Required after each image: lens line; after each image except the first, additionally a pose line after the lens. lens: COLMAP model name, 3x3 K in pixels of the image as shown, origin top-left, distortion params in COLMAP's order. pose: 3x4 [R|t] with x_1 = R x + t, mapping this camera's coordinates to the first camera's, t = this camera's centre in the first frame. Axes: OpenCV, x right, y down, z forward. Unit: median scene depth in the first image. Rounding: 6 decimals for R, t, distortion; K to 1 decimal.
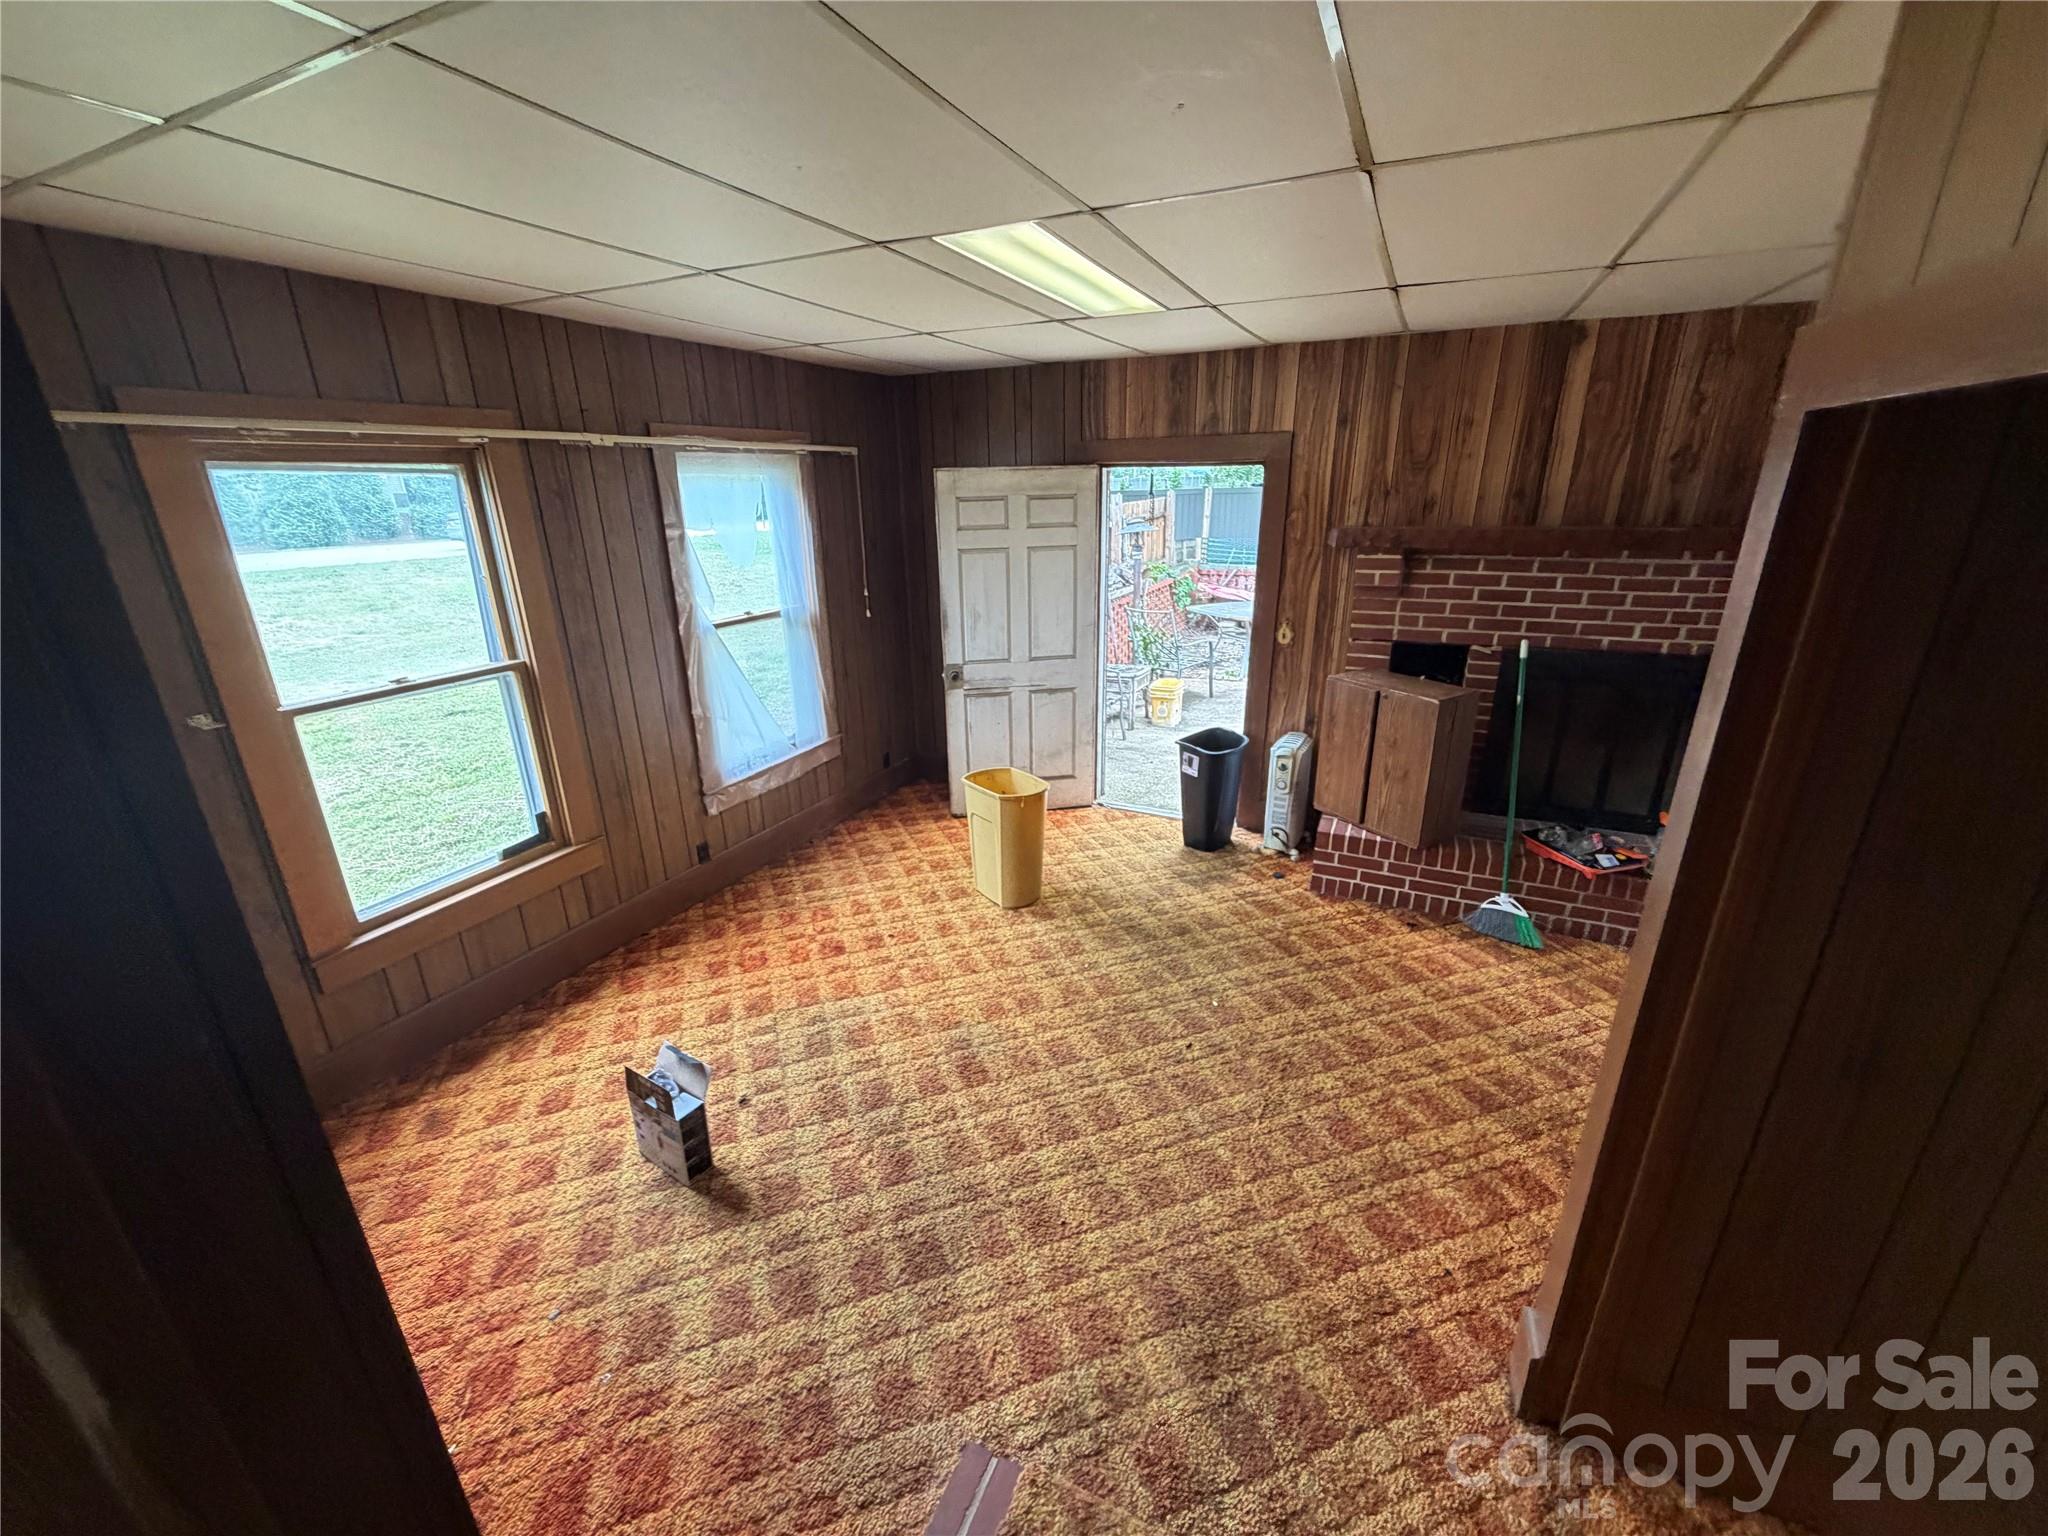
lens RADIAL K [[817.7, 0, 1019.7], [0, 817.7, 769.7], [0, 0, 1]] dist [0.003617, -0.000473]
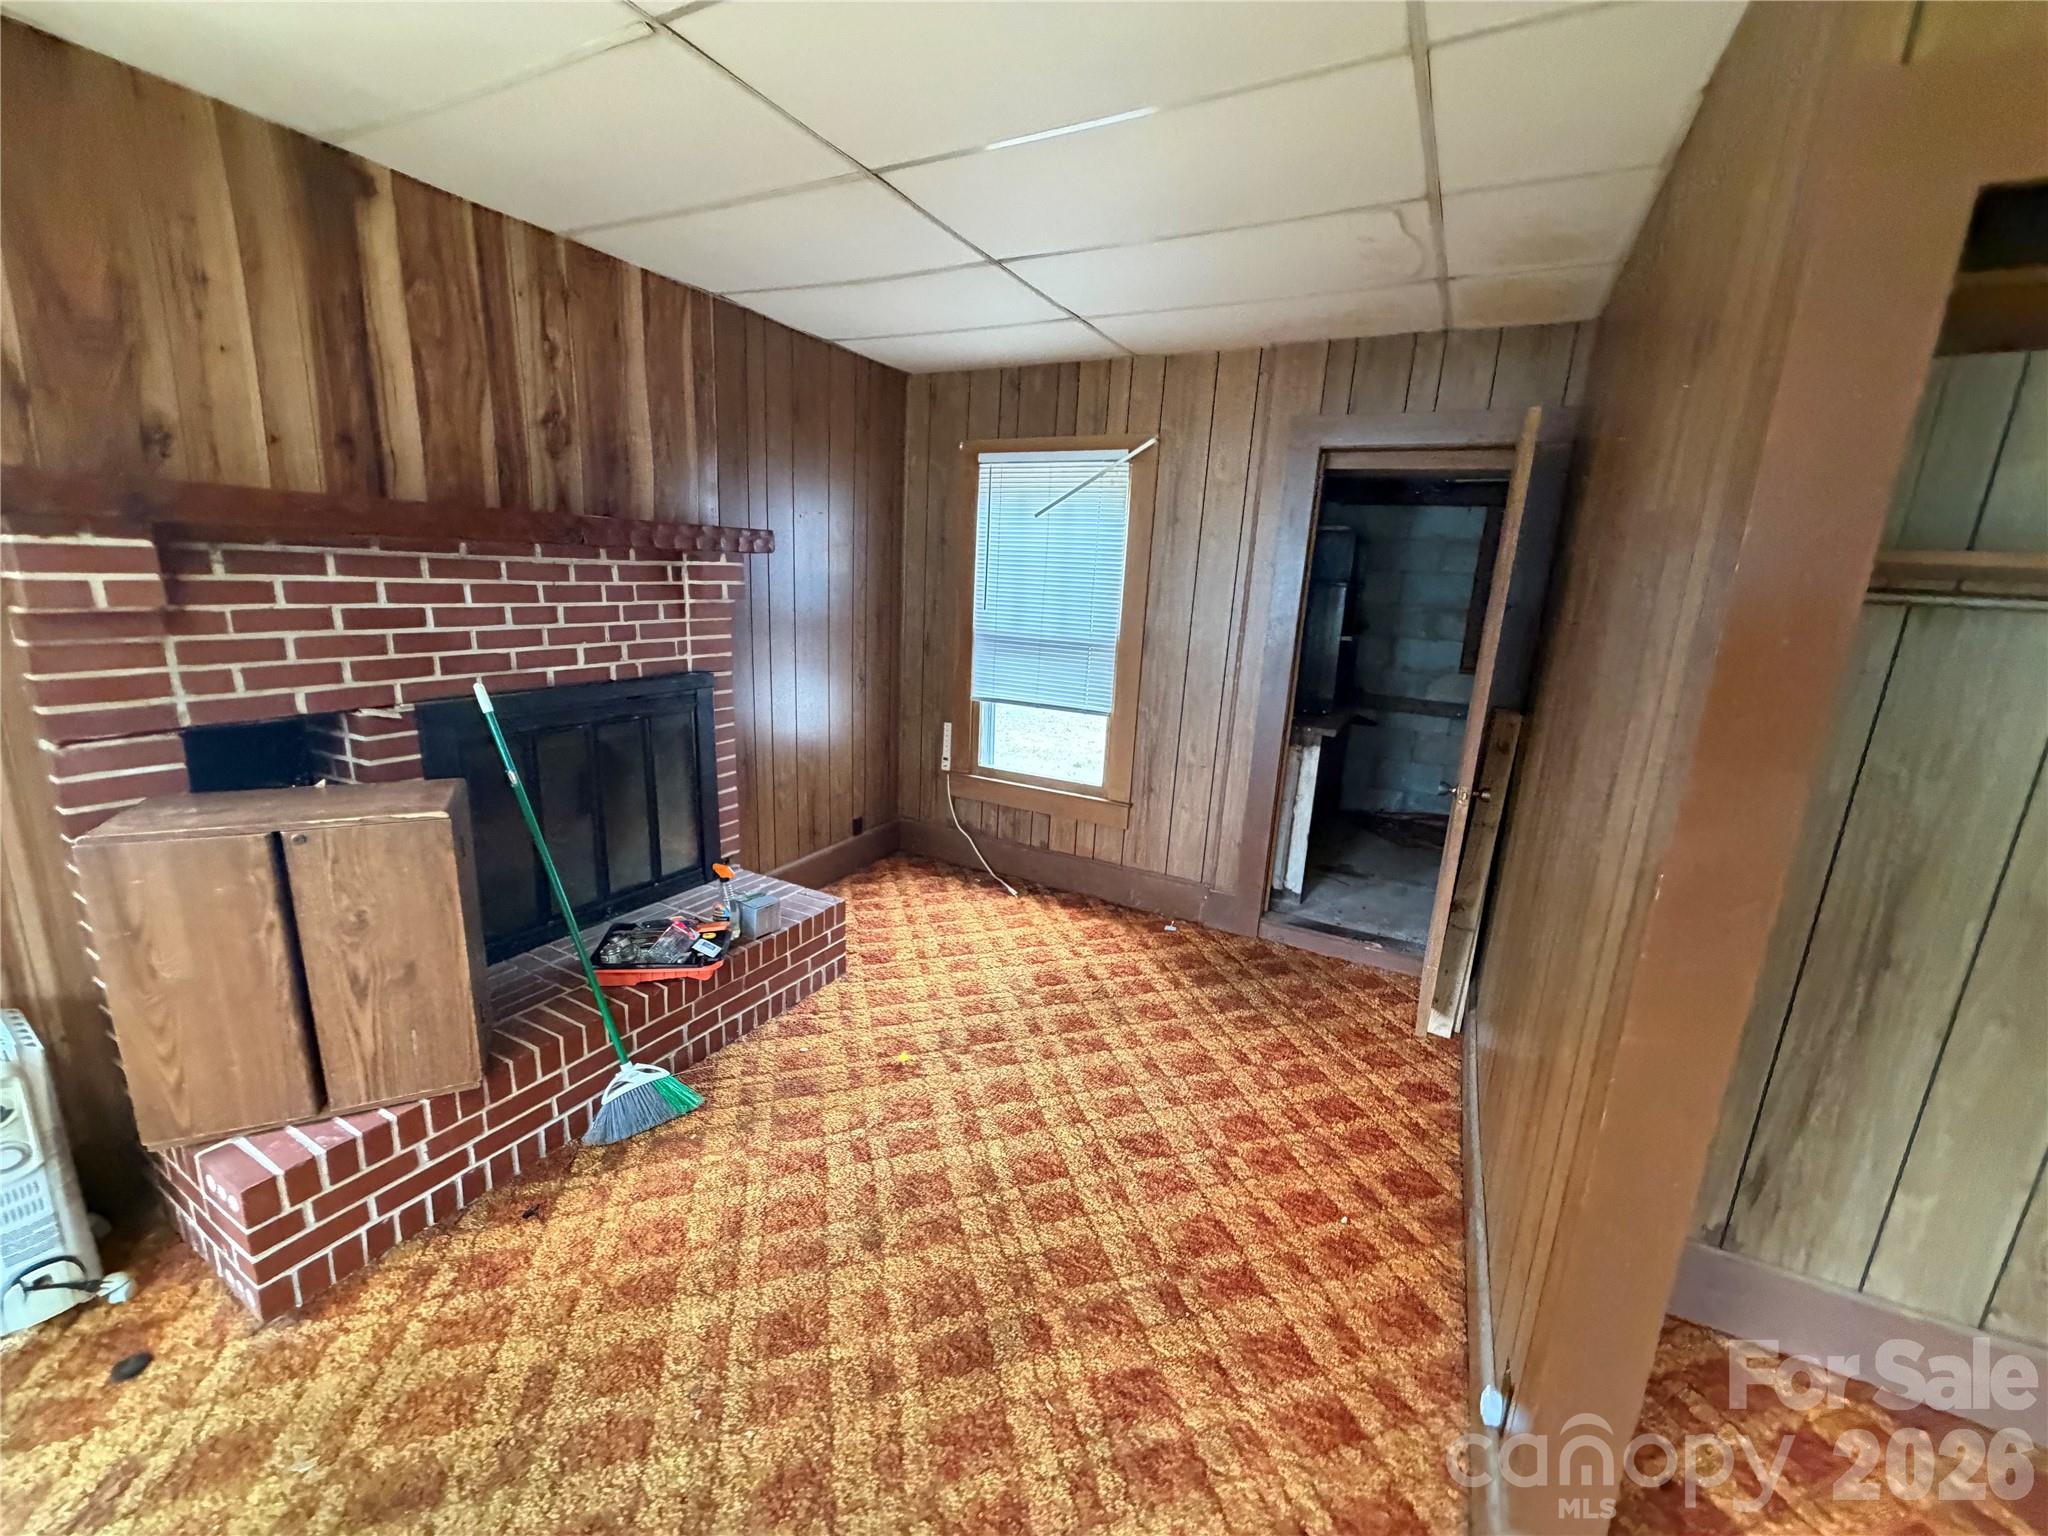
lens RADIAL K [[817.7, 0, 1021.0], [0, 817.7, 766.3], [0, 0, 1]] dist [0.003617, -0.000473]
pose [[0.051917, -0.214731, 0.975292, 0.028223], [0.280368, 0.940466, 0.192138, -0.102231], [-0.958487, 0.263466, 0.109030, 0.548503]]
